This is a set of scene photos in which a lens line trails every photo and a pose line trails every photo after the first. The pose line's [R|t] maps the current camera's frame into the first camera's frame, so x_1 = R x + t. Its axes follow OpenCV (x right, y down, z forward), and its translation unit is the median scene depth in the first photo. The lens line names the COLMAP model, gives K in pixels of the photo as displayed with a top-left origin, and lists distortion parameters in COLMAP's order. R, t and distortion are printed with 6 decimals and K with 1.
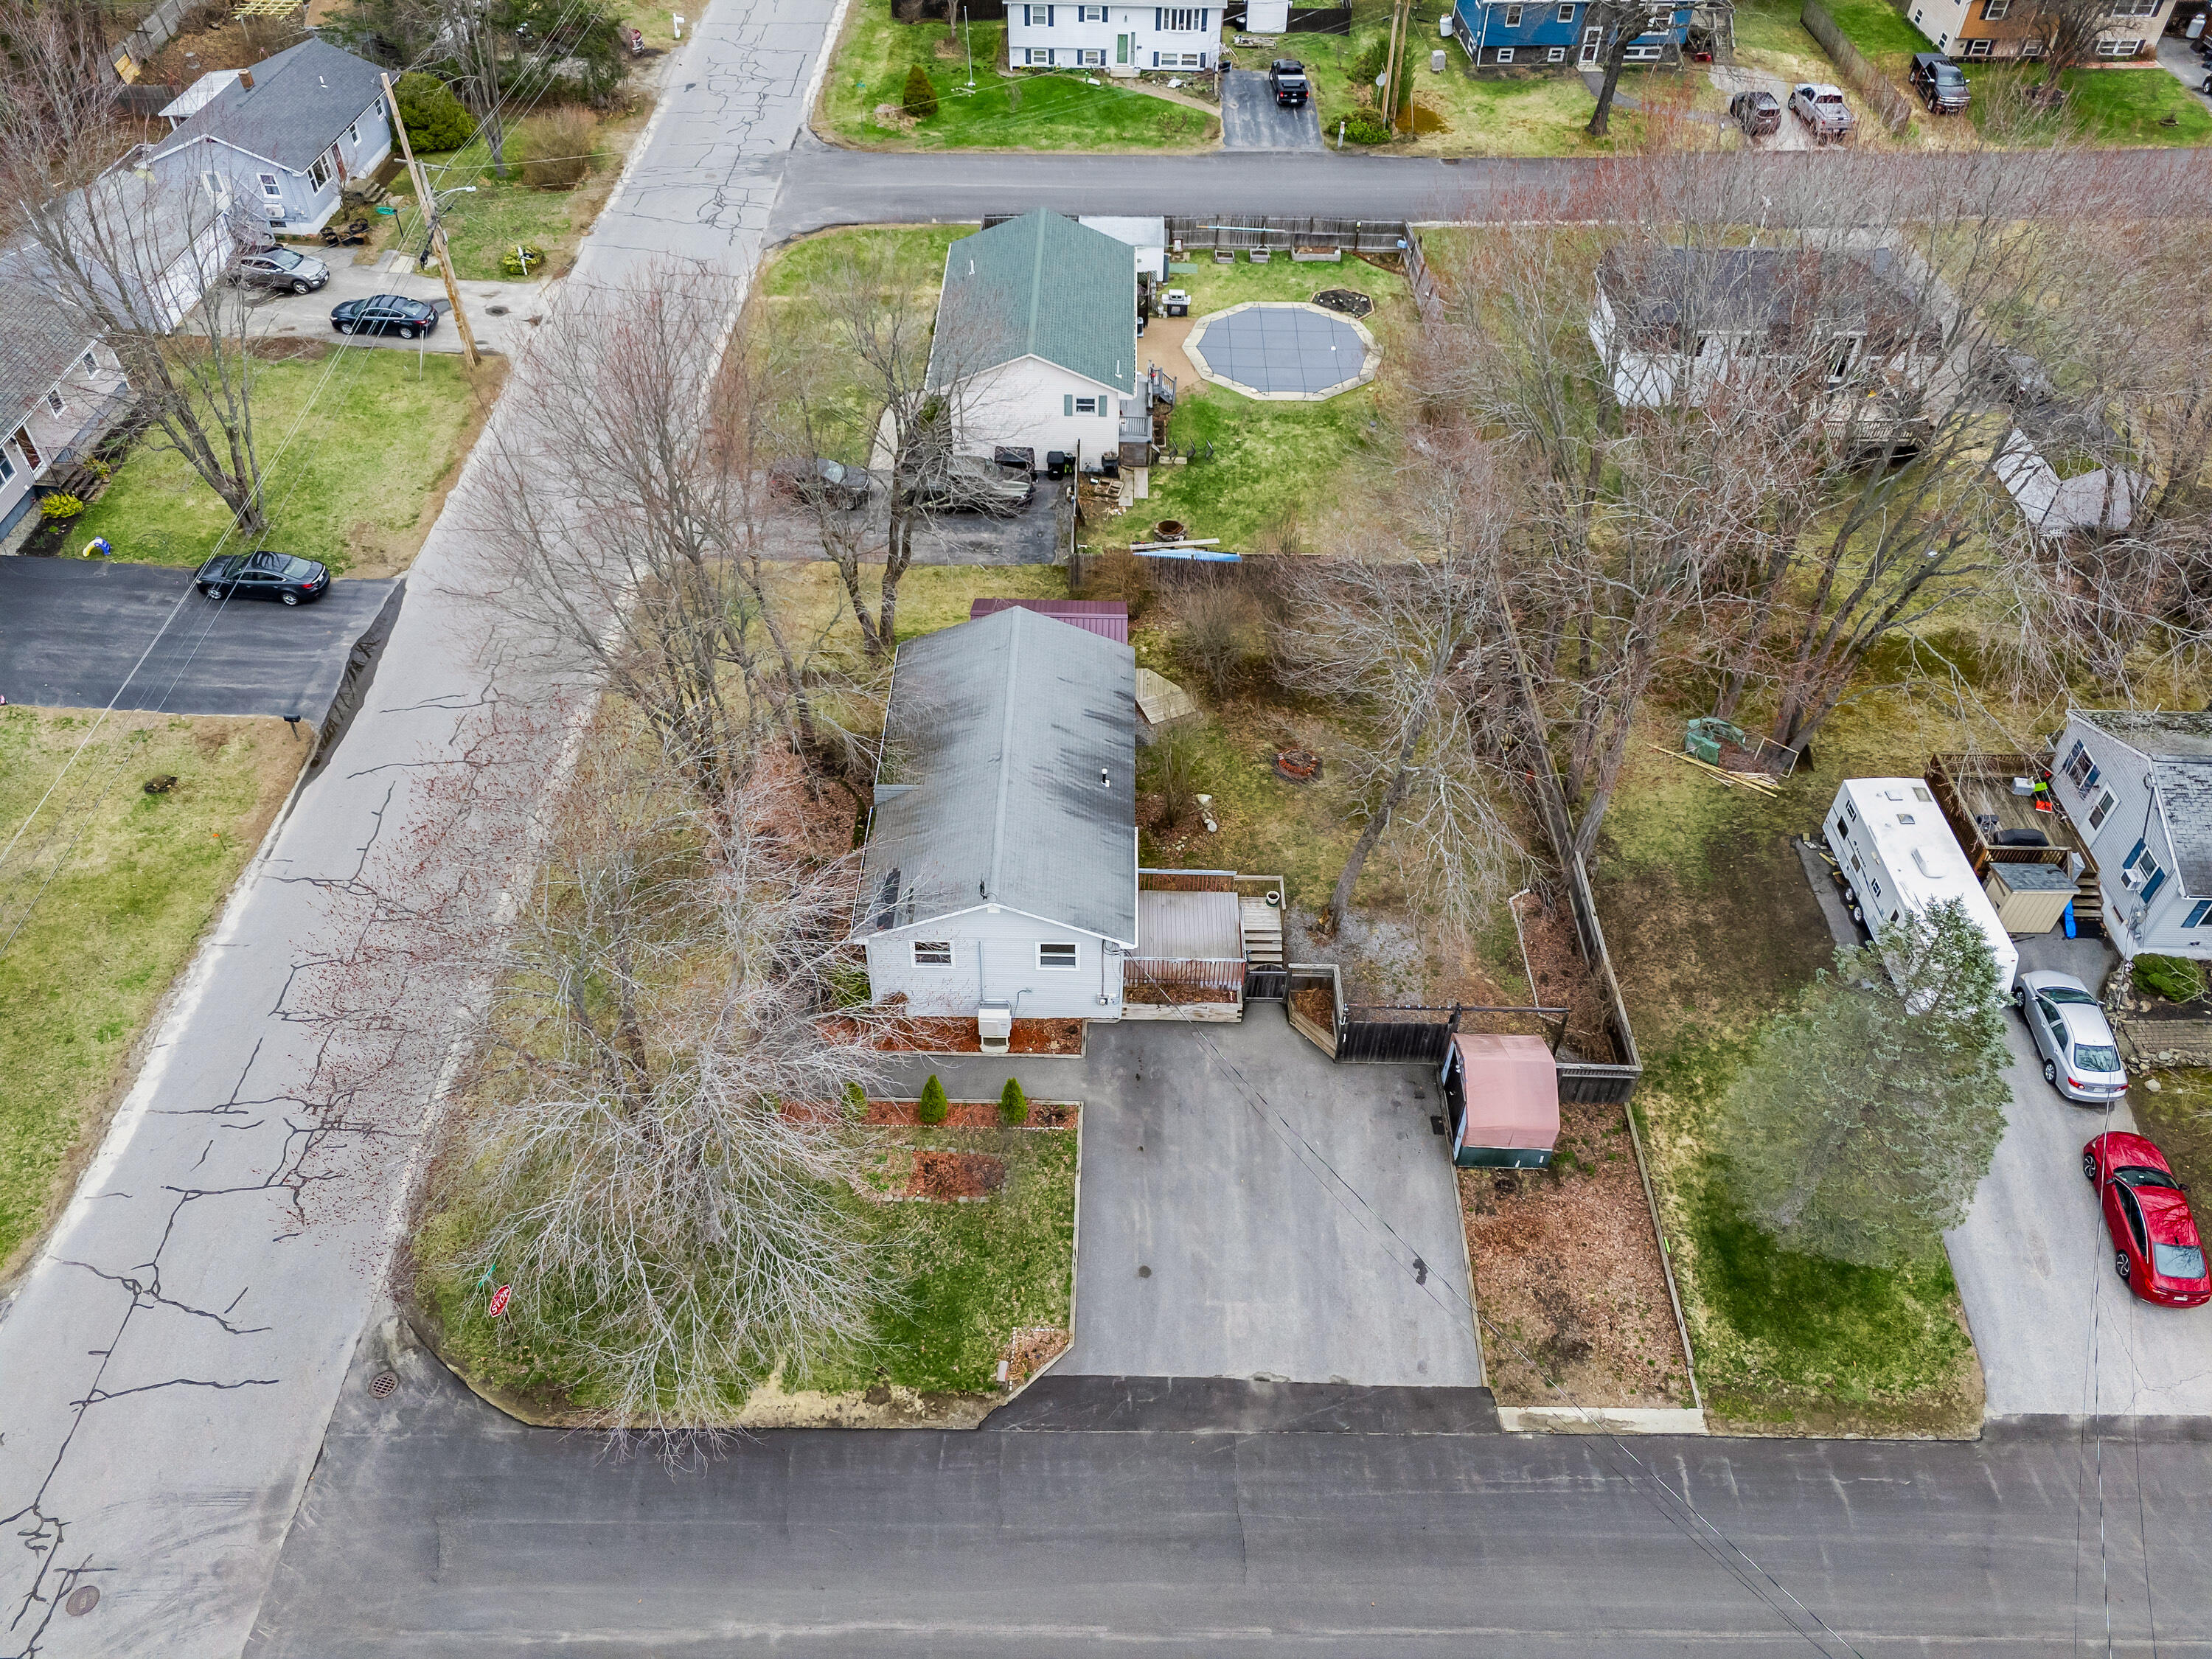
lens RADIAL K [[1635.4, 0, 1104.5], [0, 1635.4, 818.7], [0, 0, 1]] dist [0.092232, -0.080921]
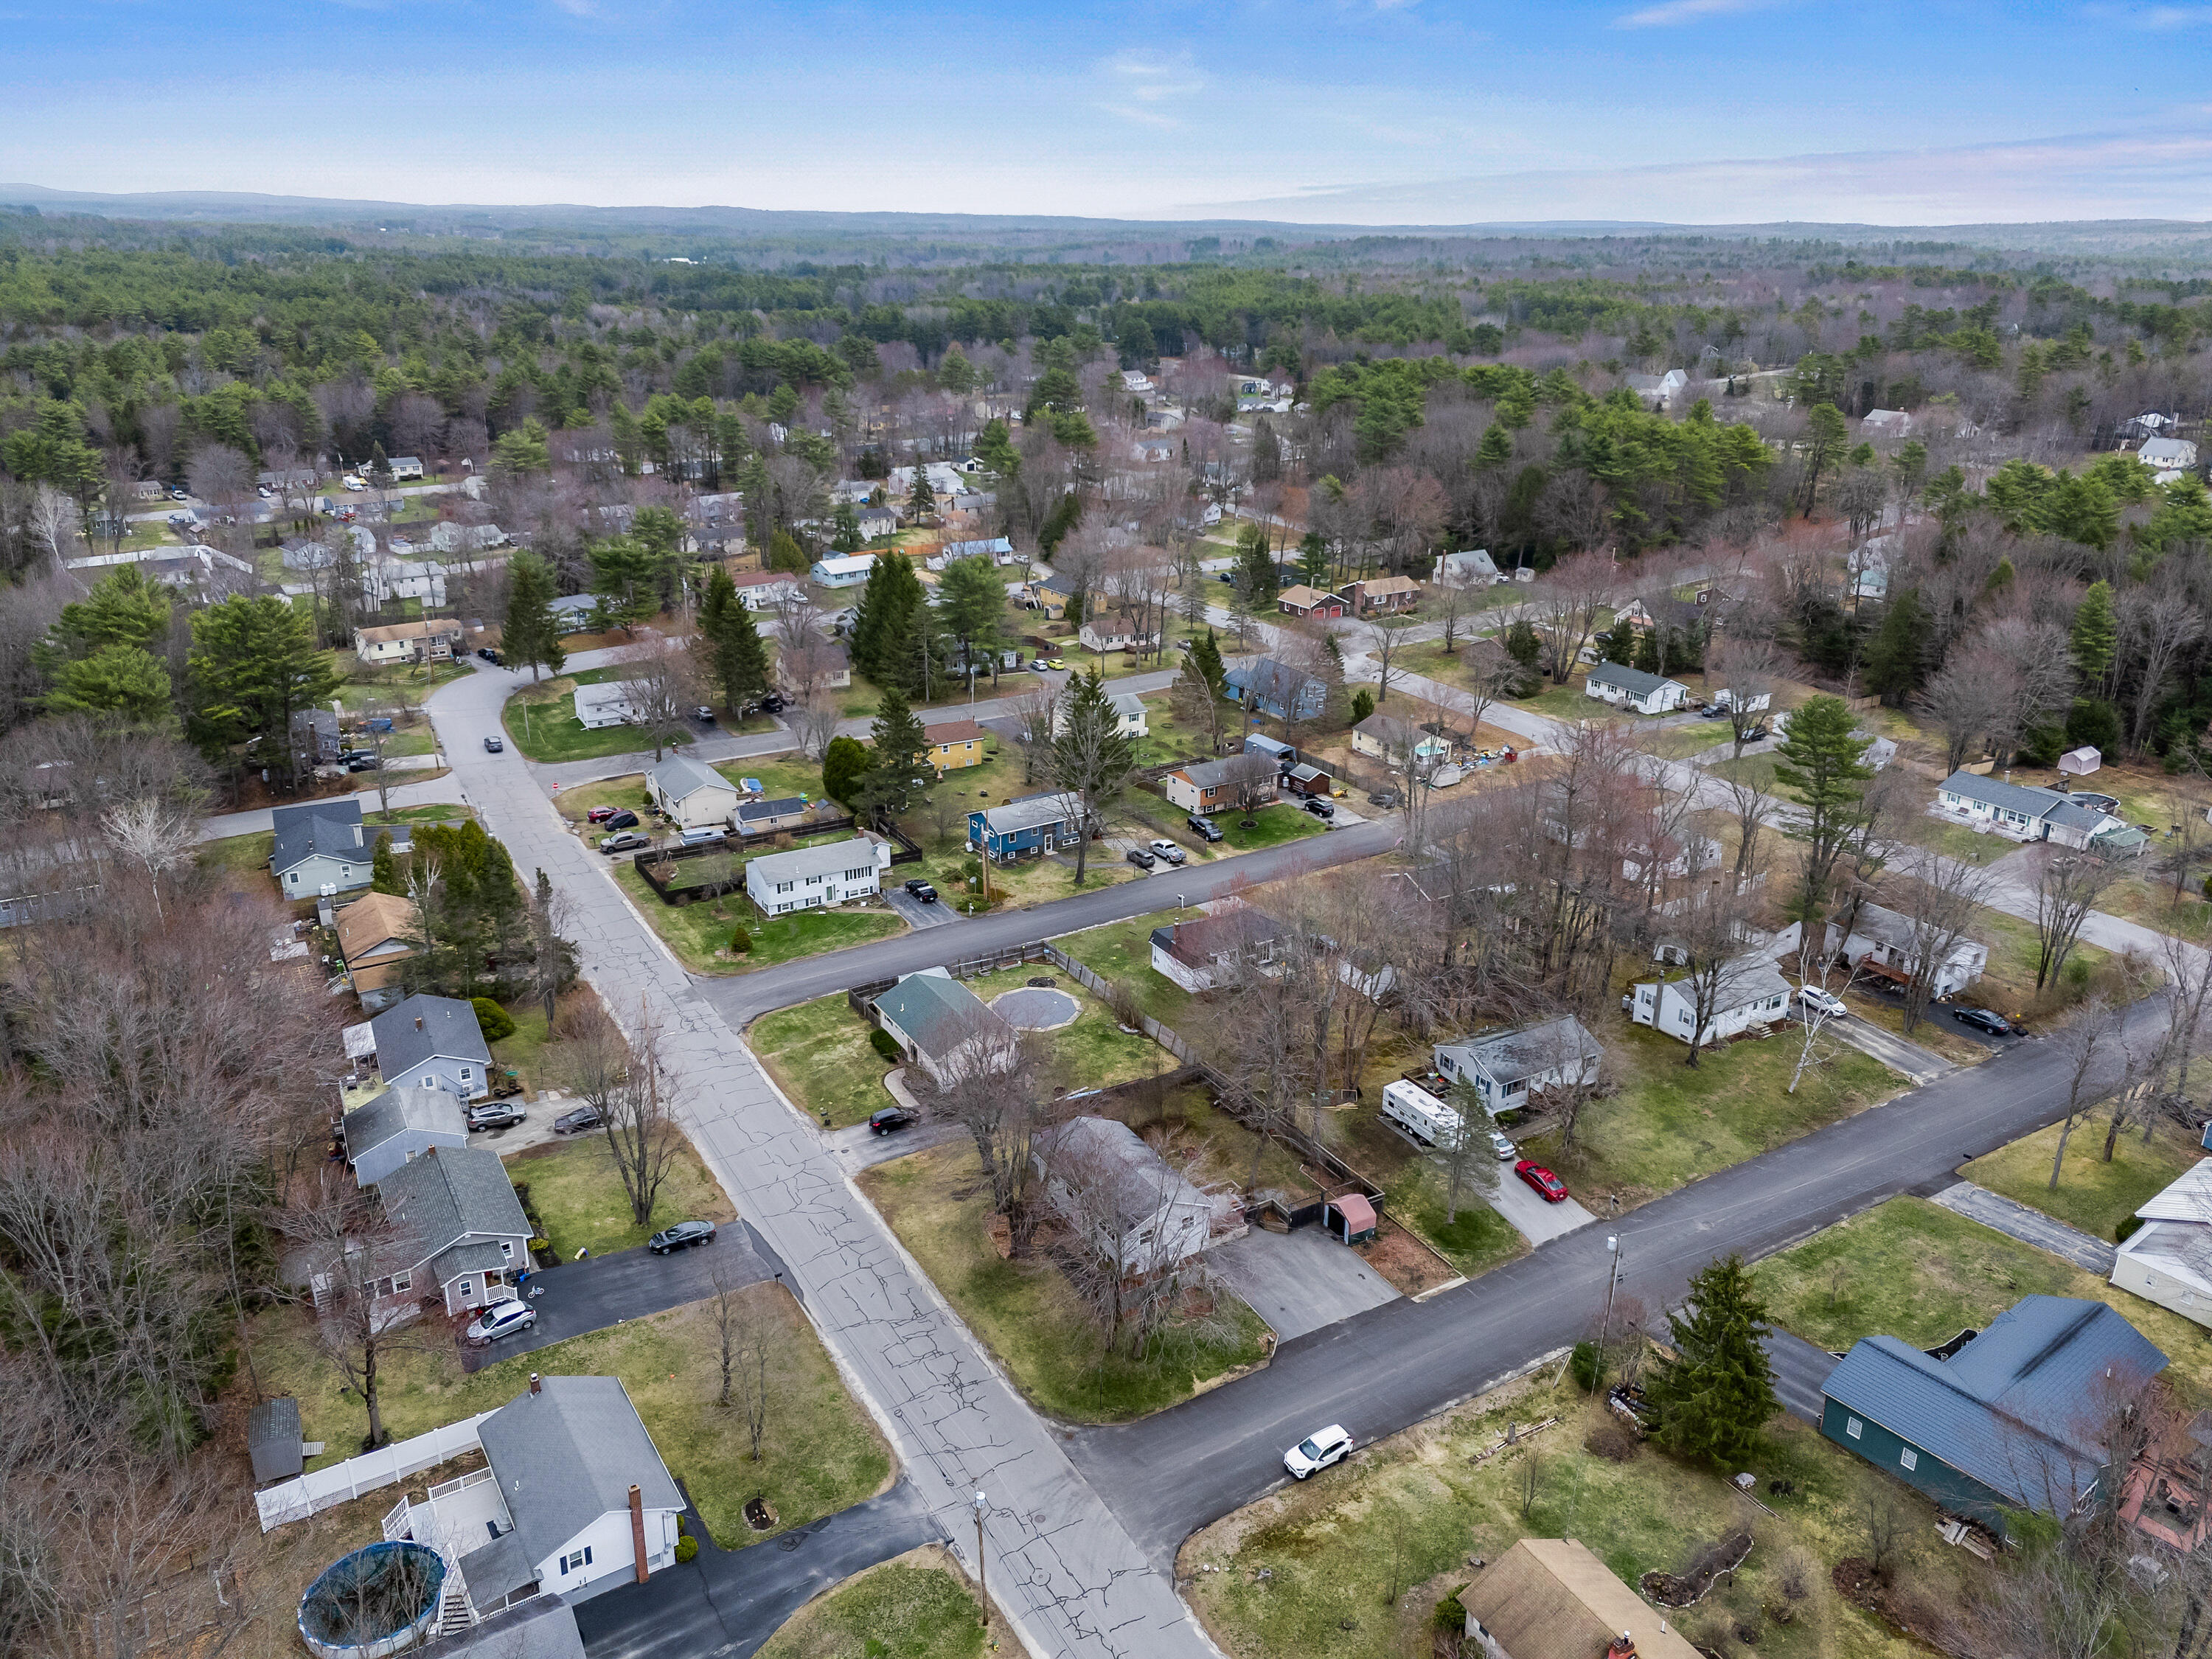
lens RADIAL K [[1635.4, 0, 1104.5], [0, 1635.4, 818.7], [0, 0, 1]] dist [0.092232, -0.080921]
pose [[0.853190, -0.186252, 0.487214, -0.744593], [0.367355, 0.877681, -0.307777, 0.159740], [-0.370294, 0.441573, 0.817249, -0.770922]]
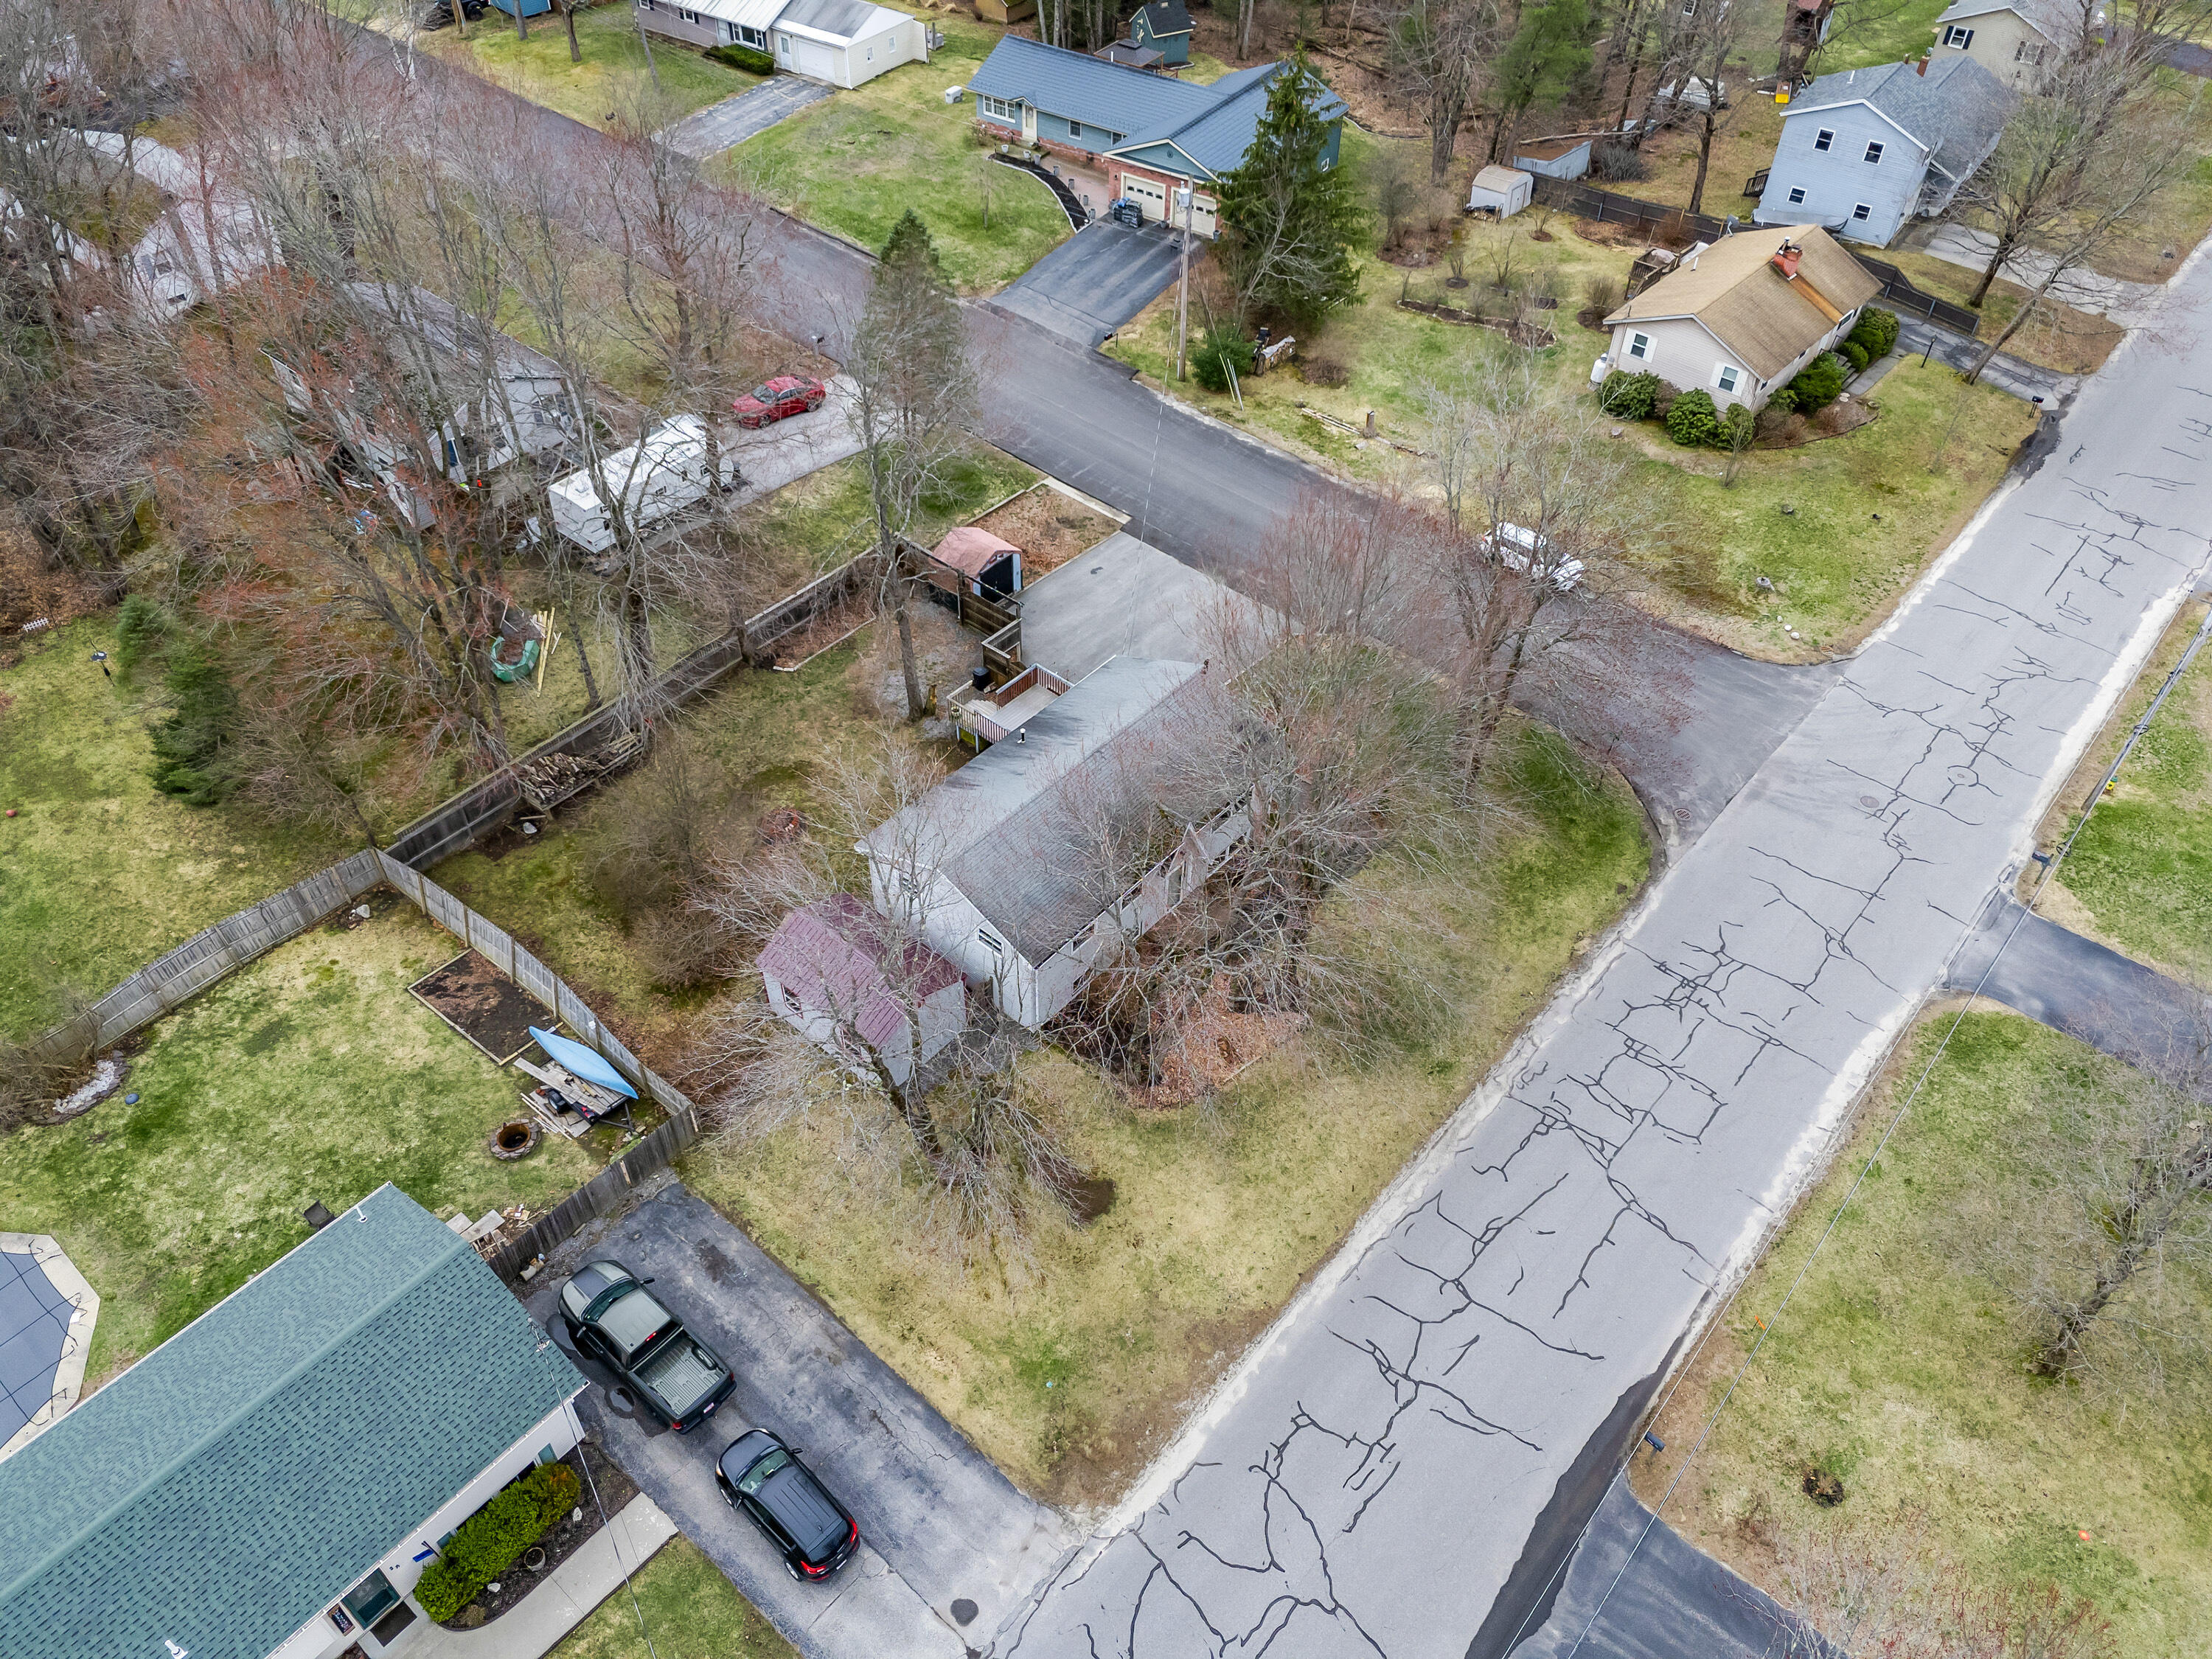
lens RADIAL K [[1636.2, 0, 1097.9], [0, 1636.2, 823.9], [0, 0, 1]] dist [0.056243, -0.031608]
pose [[-0.765363, -0.469556, 0.440156, -0.355538], [0.431009, 0.133948, 0.892351, -0.629991], [-0.477966, 0.872683, 0.099864, 0.576747]]
